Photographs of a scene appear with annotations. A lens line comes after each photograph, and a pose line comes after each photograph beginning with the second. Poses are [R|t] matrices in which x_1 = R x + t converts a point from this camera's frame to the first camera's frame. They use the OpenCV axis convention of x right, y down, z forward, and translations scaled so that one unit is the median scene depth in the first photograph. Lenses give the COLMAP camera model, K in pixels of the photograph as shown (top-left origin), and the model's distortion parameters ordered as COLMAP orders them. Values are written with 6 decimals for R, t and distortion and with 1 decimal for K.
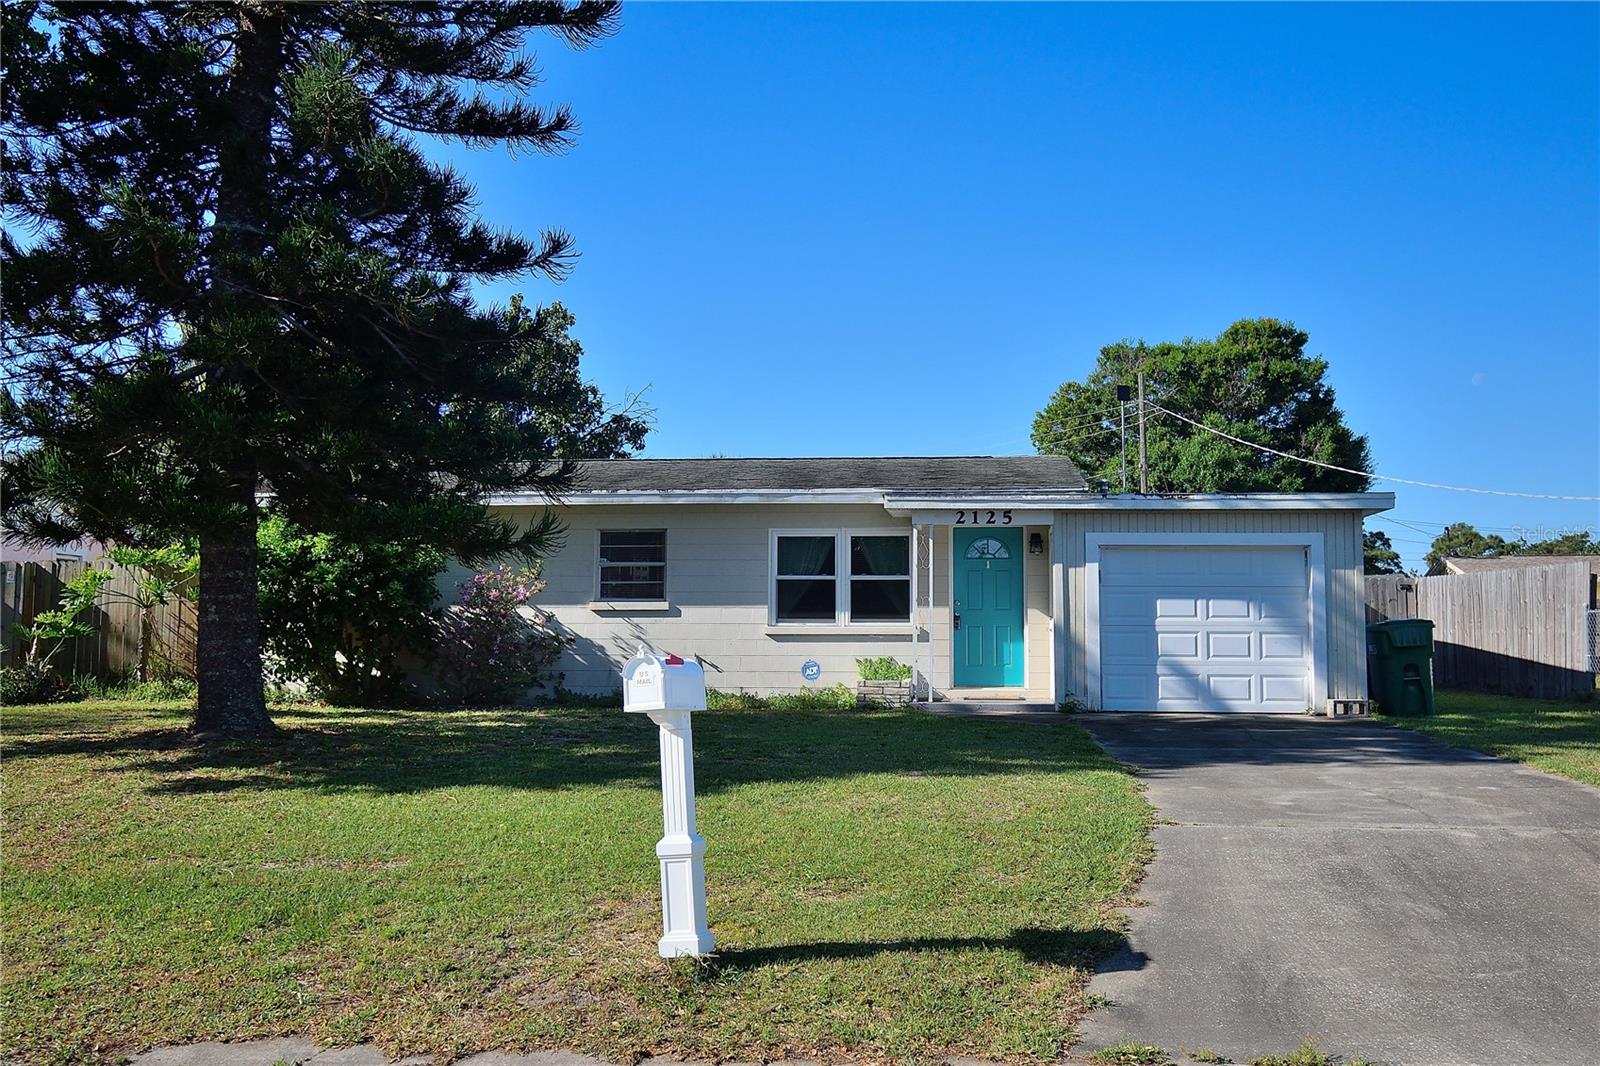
lens RADIAL K [[1394.3, 0, 800.2], [0, 1394.3, 561.2], [0, 0, 1]] dist [-0.042688, 0.000153]
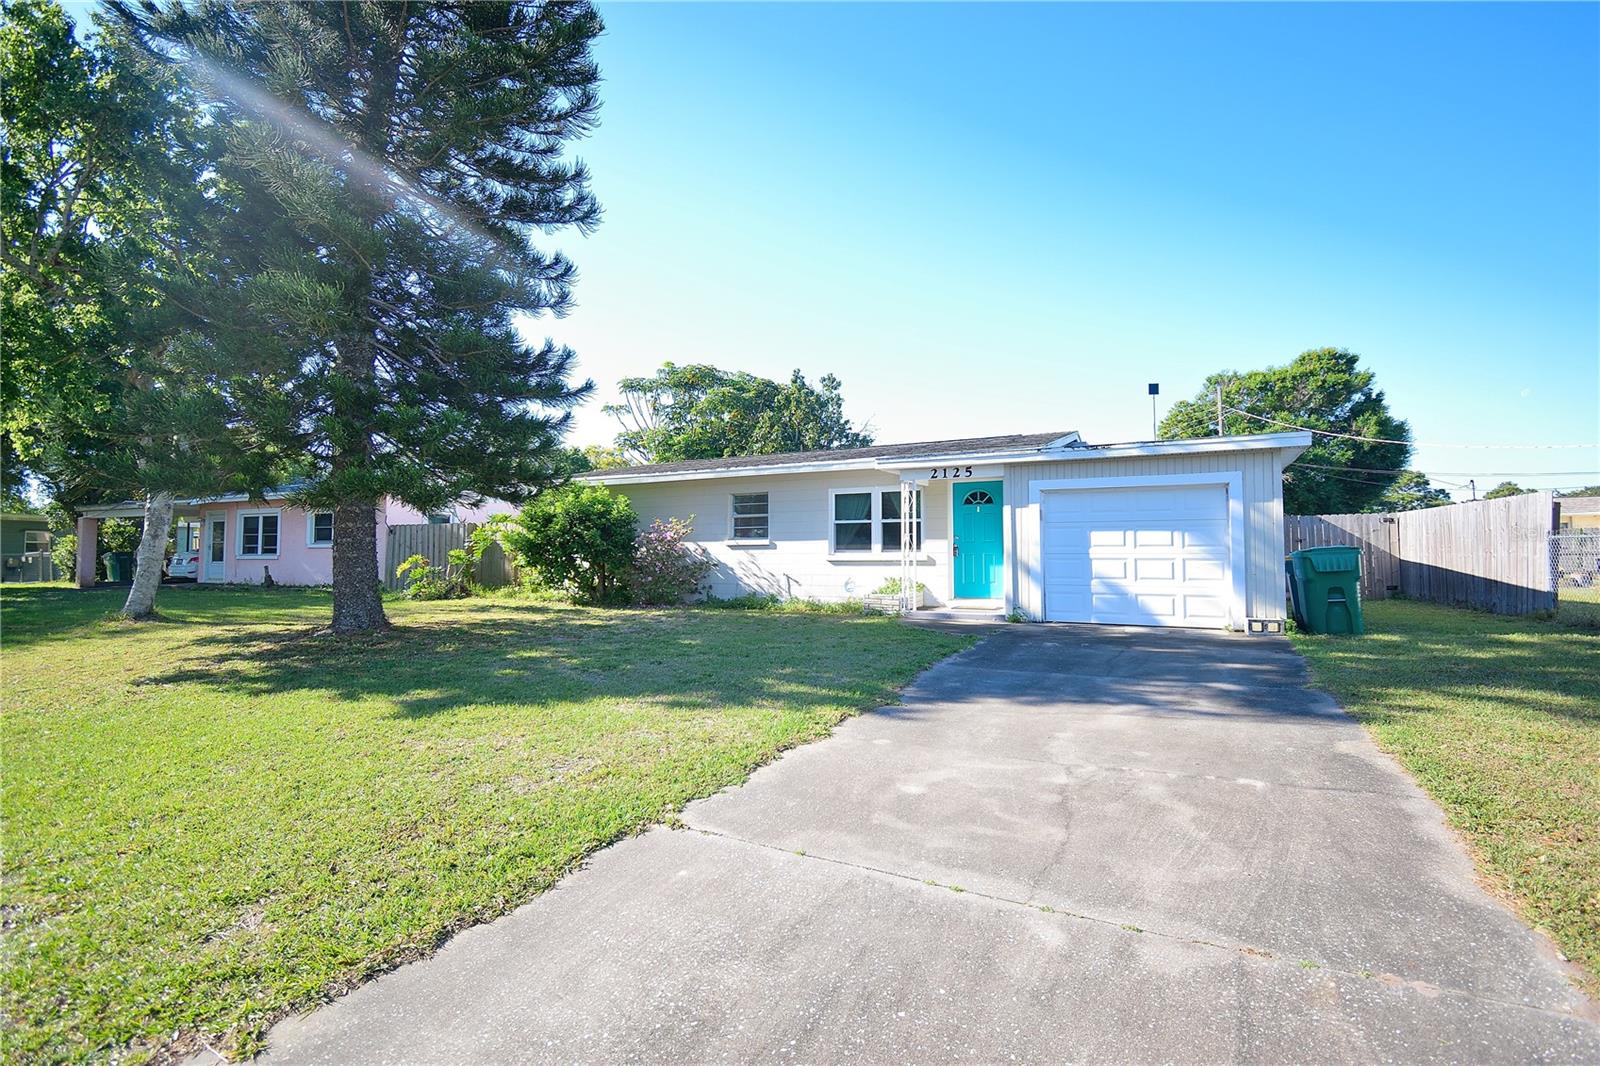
lens RADIAL K [[696.9, 0, 799.3], [0, 696.9, 535.0], [0, 0, 1]] dist [0.001880, -0.022005]
pose [[0.936545, -0.015825, -0.350191, 0.204257], [0.023554, 0.999564, 0.017823, 0.011456], [0.349756, -0.024940, 0.936509, 0.291541]]
